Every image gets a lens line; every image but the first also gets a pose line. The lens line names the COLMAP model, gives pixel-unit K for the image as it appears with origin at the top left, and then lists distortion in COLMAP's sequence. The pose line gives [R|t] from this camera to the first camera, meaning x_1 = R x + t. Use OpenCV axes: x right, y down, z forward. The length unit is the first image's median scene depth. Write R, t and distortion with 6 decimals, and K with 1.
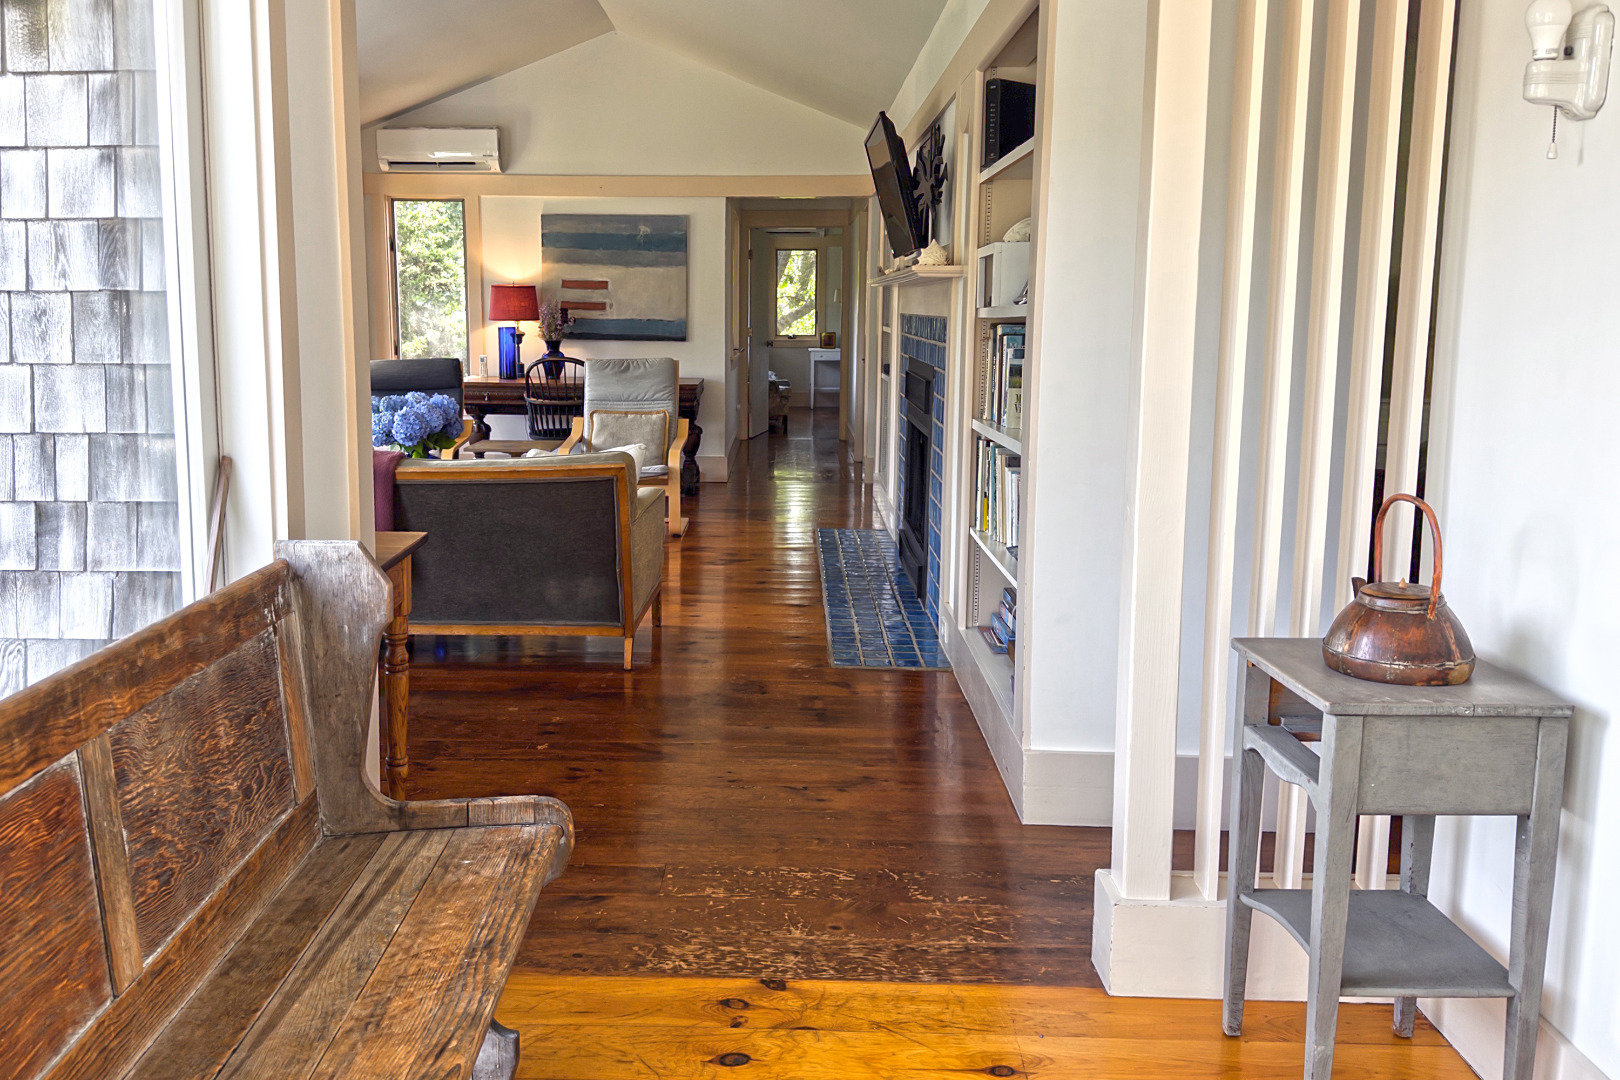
lens RADIAL K [[1518.4, 0, 805.3], [0, 1518.4, 539.2], [0, 0, 1]] dist [0.121488, 0.000000]
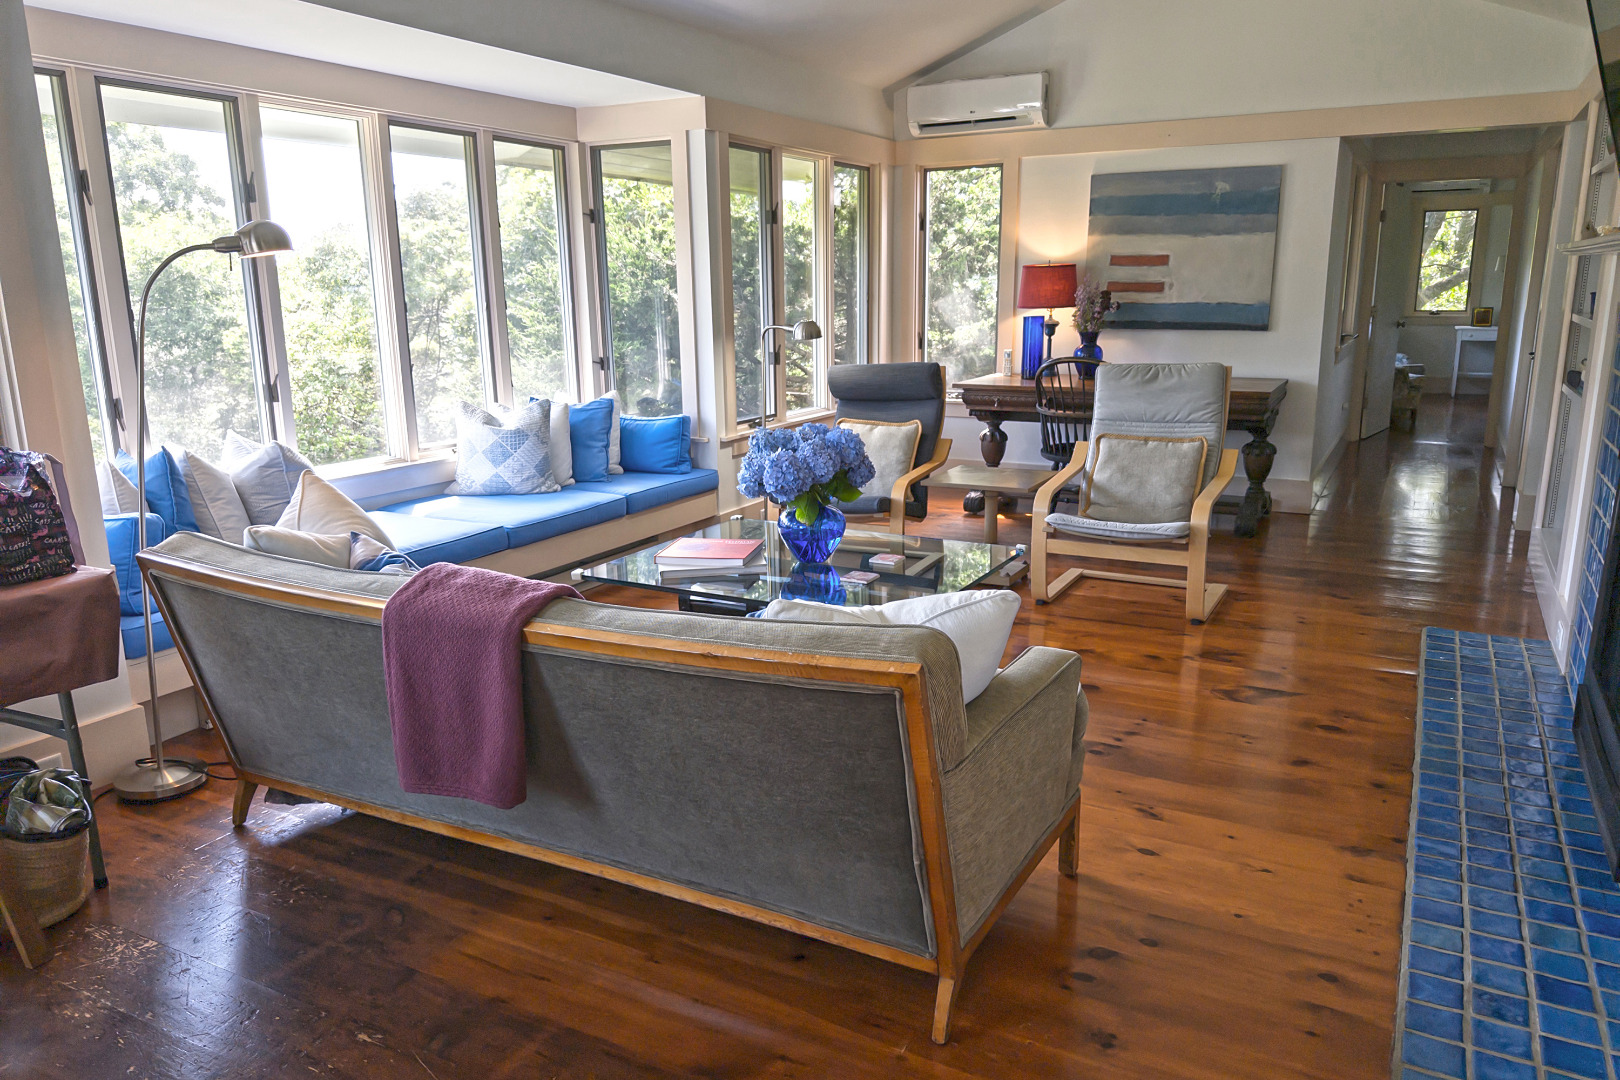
lens RADIAL K [[1168.4, 0, 820.6], [0, 1168.4, 546.6], [0, 0, 1]] dist [0.007177, -0.007344]
pose [[0.880230, 0.090218, -0.465892, 0.008720], [-0.054514, 0.994486, 0.089582, -0.063436], [0.471405, -0.053455, 0.880295, 0.373674]]
